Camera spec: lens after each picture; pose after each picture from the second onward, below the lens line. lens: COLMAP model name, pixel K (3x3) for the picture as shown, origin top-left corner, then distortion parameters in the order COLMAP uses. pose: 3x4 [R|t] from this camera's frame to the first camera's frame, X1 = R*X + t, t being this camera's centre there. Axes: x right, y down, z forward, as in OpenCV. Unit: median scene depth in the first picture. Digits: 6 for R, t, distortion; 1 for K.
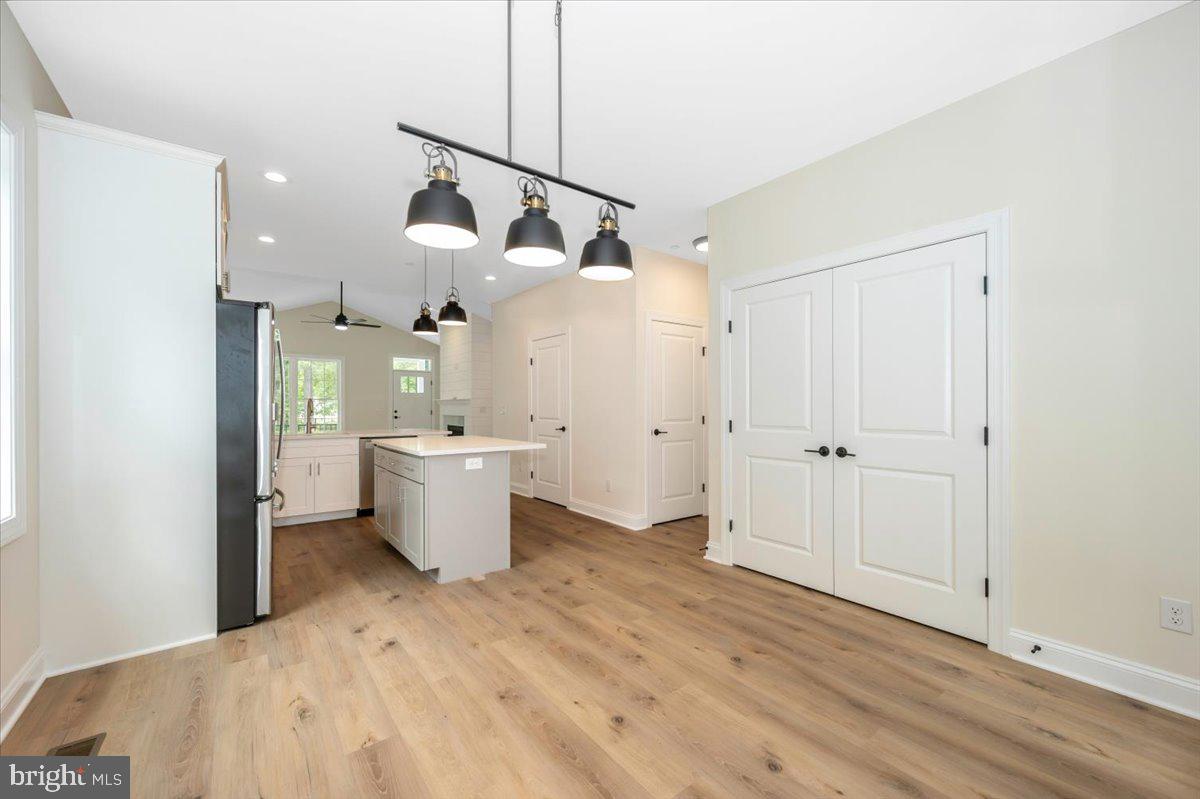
lens RADIAL K [[474.3, 0, 600.6], [0, 474.3, 406.2], [0, 0, 1]] dist [0.004661, 0.000112]
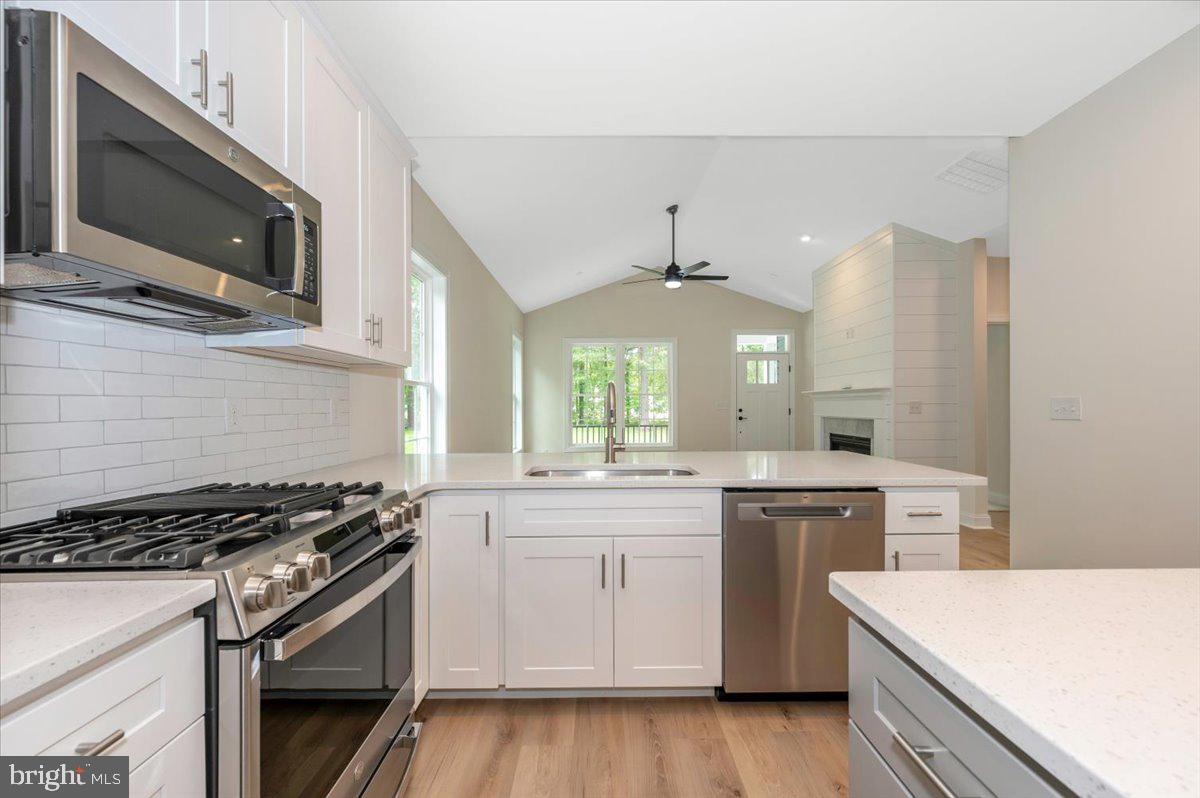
lens RADIAL K [[480.3, 0, 599.4], [0, 480.3, 405.1], [0, 0, 1]] dist [0.000174, -0.000022]
pose [[0.795866, -0.004374, -0.605457, -0.196171], [0.006013, 0.999982, 0.000679, 0.001925], [0.605443, -0.004181, 0.795878, 0.355706]]
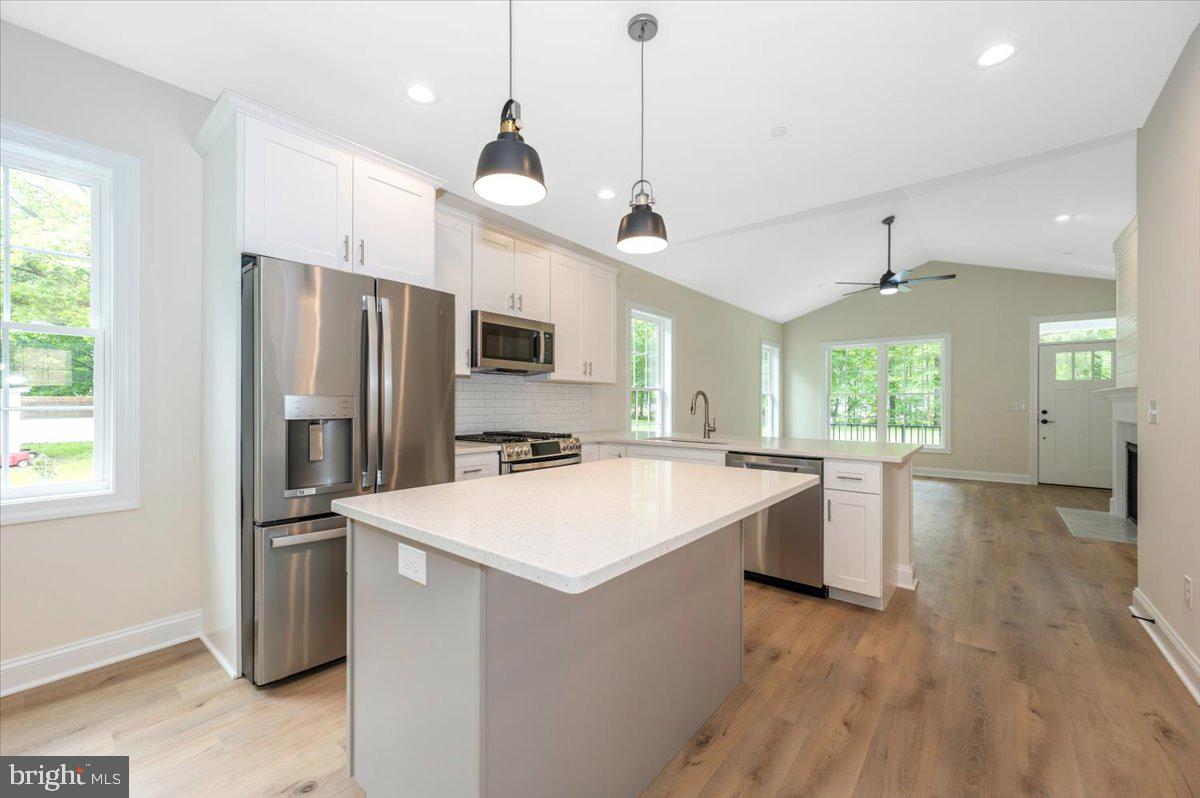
lens RADIAL K [[474.3, 0, 600.6], [0, 474.3, 405.7], [0, 0, 1]] dist [0.004661, 0.000112]
pose [[0.231787, 0.004970, -0.972754, 0.035861], [-0.002022, 0.999987, 0.004627, 0.001843], [0.972765, 0.000894, 0.231794, 0.371740]]
